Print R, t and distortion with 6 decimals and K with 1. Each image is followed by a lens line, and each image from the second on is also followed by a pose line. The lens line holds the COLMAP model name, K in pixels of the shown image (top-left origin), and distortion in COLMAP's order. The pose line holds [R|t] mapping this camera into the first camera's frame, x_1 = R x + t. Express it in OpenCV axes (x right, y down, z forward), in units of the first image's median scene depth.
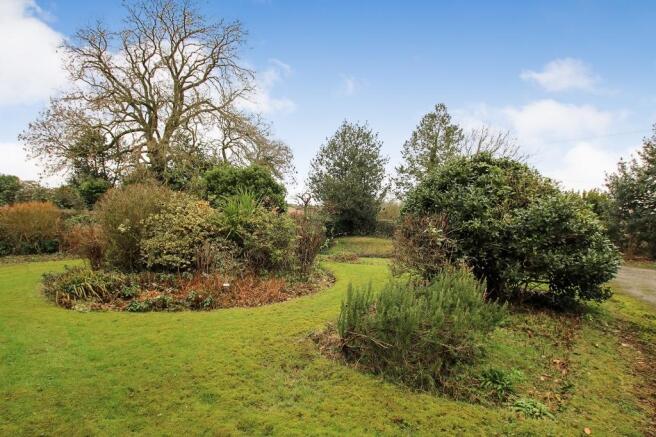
lens RADIAL K [[303.6, 0, 328.6], [0, 303.6, 217.1], [0, 0, 1]] dist [-0.023294, 0.001422]
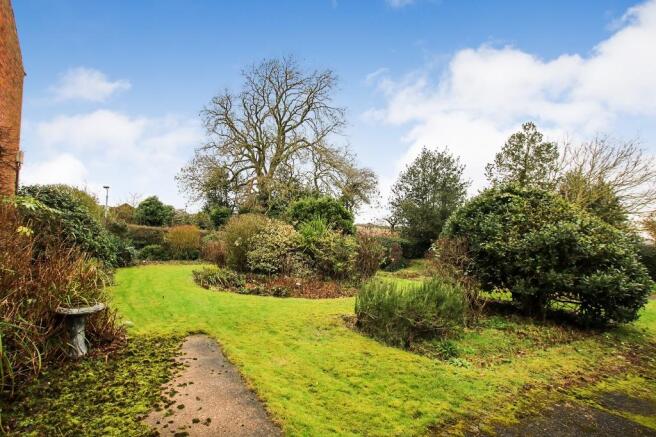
lens RADIAL K [[303.6, 0, 327.4], [0, 303.6, 219.5], [0, 0, 1]] dist [-0.023294, 0.001422]
pose [[0.950501, -0.002480, -0.310710, 0.088504], [-0.017390, 0.997976, -0.061162, 0.001141], [0.310233, 0.063538, 0.948535, -0.126316]]
